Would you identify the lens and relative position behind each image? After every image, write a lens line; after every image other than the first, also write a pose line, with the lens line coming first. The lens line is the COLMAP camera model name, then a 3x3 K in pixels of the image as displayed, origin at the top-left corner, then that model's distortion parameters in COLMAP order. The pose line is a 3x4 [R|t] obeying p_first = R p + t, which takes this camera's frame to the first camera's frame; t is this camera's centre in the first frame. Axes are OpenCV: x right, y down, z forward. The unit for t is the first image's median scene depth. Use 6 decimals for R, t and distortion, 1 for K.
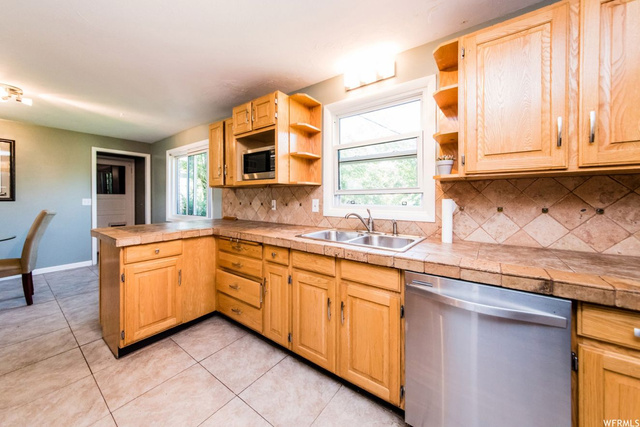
lens RADIAL K [[250.2, 0, 367.5], [0, 250.2, 198.6], [0, 0, 1]] dist [0.000099, 0.000067]
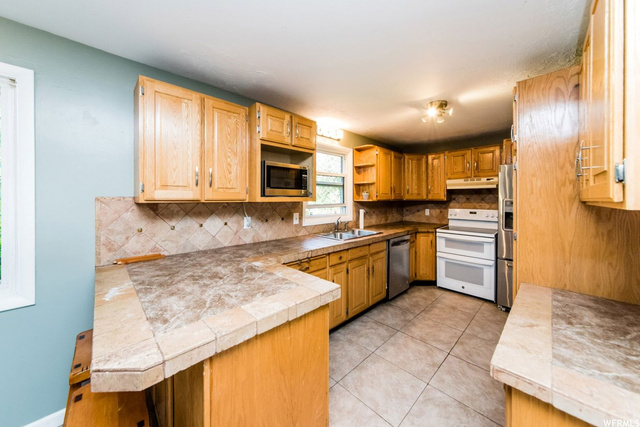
lens RADIAL K [[223.9, 0, 321.6], [0, 223.9, 198.6], [0, 0, 1]] dist [-0.000920, -0.000067]
pose [[0.188673, 0.006876, 0.982016, -1.529596], [-0.000108, 0.999976, -0.006981, -0.075009], [-0.982040, 0.001211, 0.188669, 0.865203]]
